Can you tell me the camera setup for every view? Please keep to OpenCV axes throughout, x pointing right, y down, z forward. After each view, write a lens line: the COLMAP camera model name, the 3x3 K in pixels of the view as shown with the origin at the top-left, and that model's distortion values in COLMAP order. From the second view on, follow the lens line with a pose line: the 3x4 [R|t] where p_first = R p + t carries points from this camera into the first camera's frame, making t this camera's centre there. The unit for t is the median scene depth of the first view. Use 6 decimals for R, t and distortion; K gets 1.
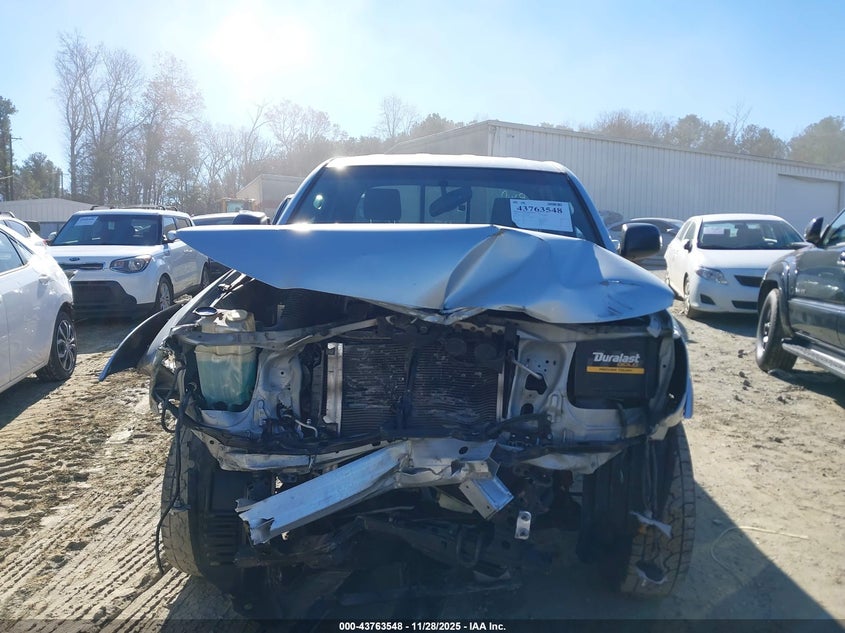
lens RADIAL K [[659.5, 0, 425.5], [0, 659.5, 316.1], [0, 0, 1]] dist [0.022931, -0.030195]
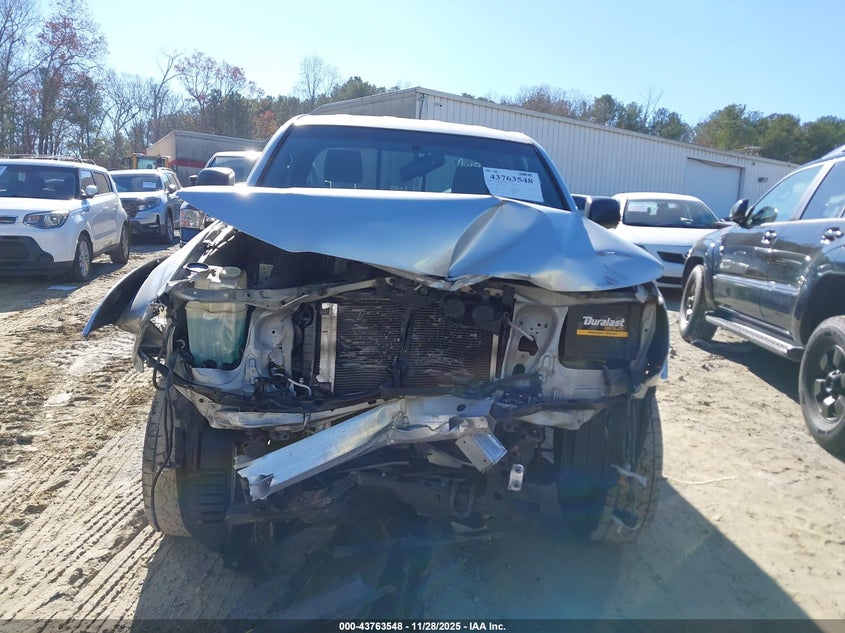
lens RADIAL K [[659.5, 0, 425.9], [0, 659.5, 318.5], [0, 0, 1]] dist [0.022931, -0.030195]
pose [[0.991416, 0.018553, 0.129421, -0.107149], [-0.024986, 0.998522, 0.048260, 0.010790], [-0.128335, -0.051079, 0.990415, -0.013489]]
